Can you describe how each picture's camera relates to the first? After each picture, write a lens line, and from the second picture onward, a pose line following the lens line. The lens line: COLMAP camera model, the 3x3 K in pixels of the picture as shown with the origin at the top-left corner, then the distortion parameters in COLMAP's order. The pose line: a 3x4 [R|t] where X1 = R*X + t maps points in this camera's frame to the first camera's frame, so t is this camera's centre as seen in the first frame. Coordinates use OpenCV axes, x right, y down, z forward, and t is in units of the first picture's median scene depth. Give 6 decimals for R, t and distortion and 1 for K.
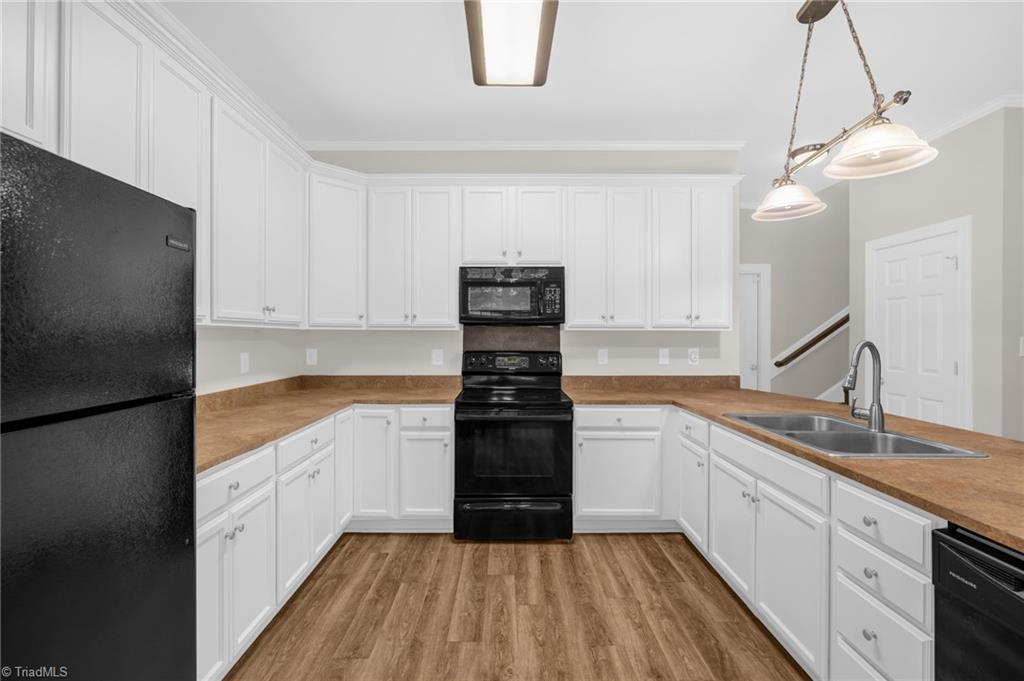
lens RADIAL K [[459.9, 0, 512.6], [0, 459.9, 335.7], [0, 0, 1]] dist [-0.003048, -0.000095]
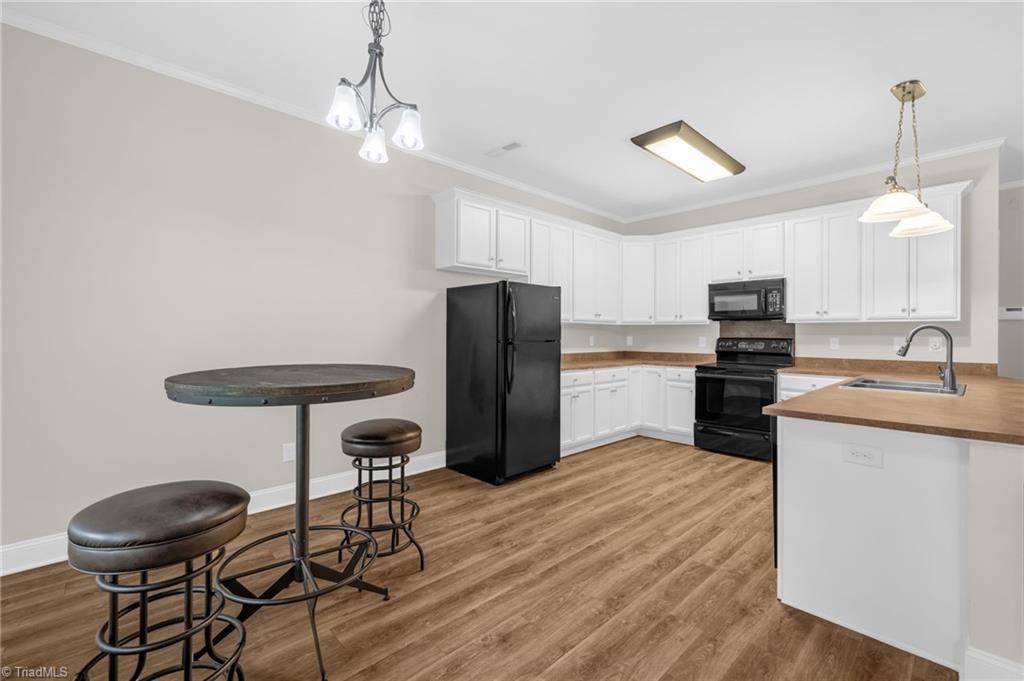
lens RADIAL K [[440.2, 0, 512.6], [0, 440.2, 333.4], [0, 0, 1]] dist [0.014327, -0.000050]
pose [[0.700101, -0.000794, -0.714043, 0.502429], [-0.002103, 0.999993, -0.003174, 0.027211], [0.714041, 0.003724, 0.700094, -0.553873]]
